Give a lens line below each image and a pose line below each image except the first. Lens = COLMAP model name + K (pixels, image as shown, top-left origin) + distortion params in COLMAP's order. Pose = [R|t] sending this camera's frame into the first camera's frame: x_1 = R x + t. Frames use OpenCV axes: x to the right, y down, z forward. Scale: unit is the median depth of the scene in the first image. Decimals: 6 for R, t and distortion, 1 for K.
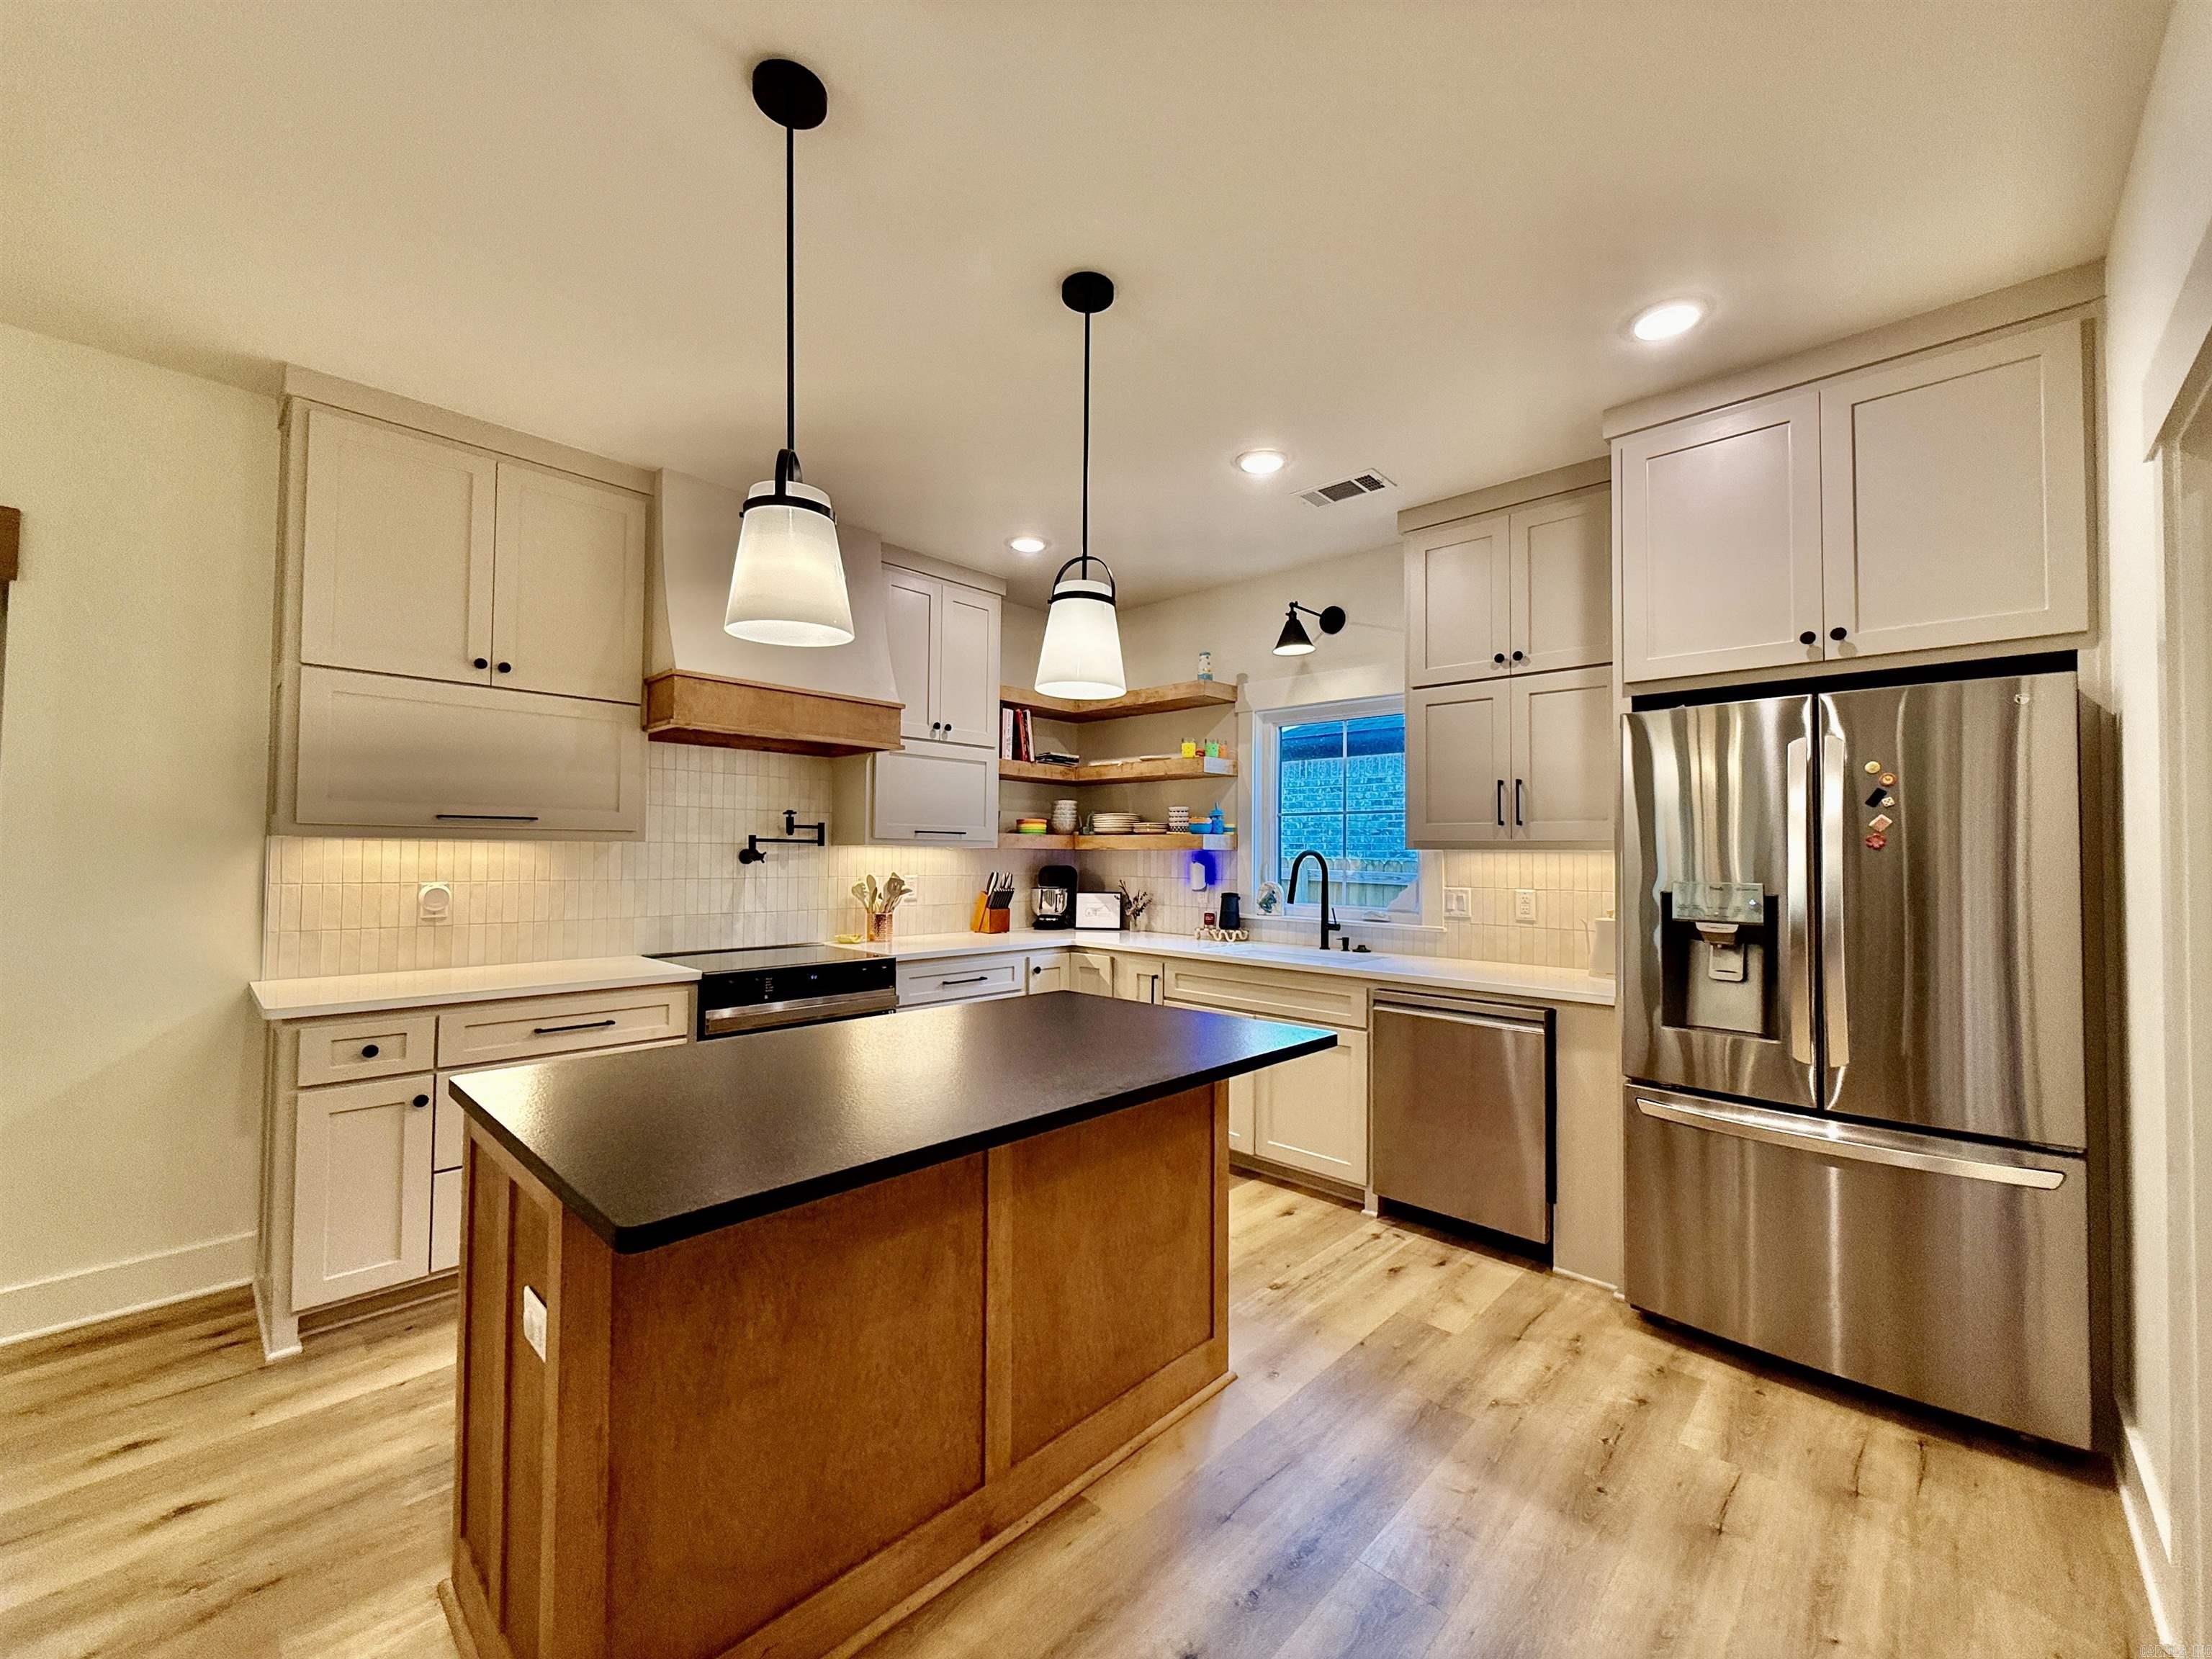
lens RADIAL K [[888.6, 0, 1106.0], [0, 888.6, 829.5], [0, 0, 1]] dist [0.026247, -0.000021]
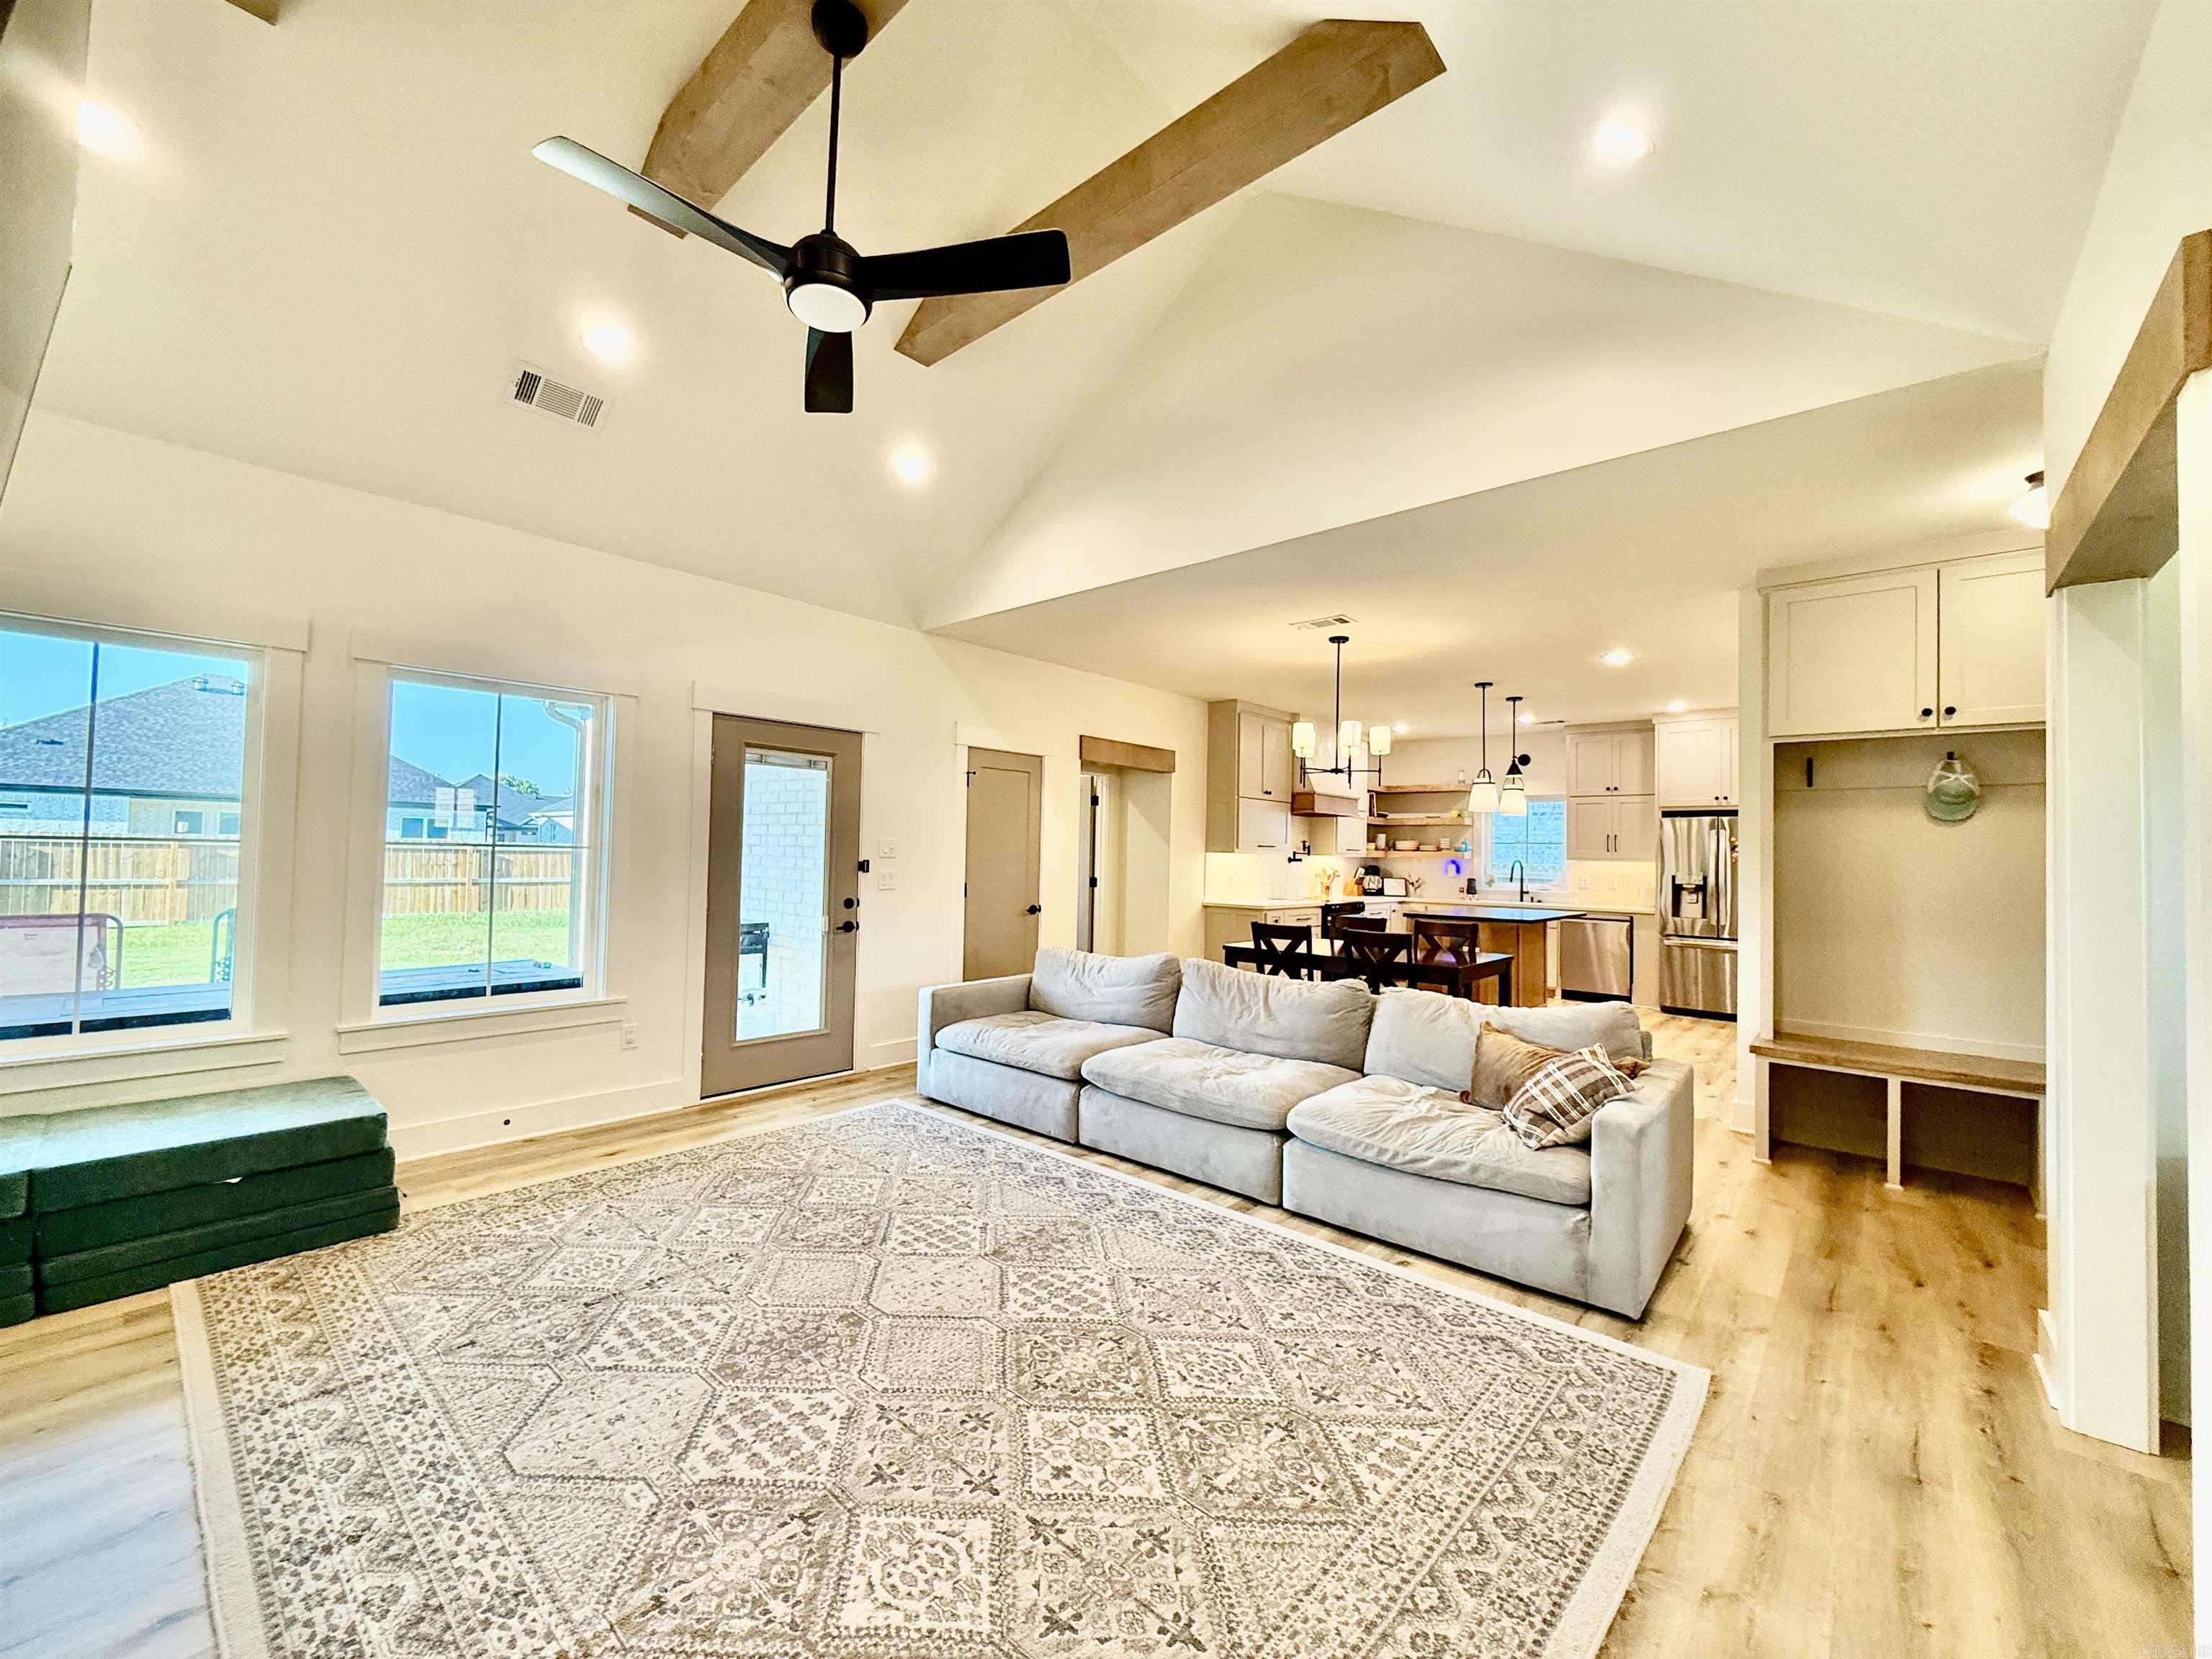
lens RADIAL K [[878.6, 0, 1105.1], [0, 878.6, 838.0], [0, 0, 1]] dist [-0.000261, 0.000004]
pose [[0.998847, 0.010705, 0.046790, -1.125173], [-0.011002, 0.999921, 0.006085, -0.041622], [-0.046721, -0.006592, 0.998886, -1.474445]]
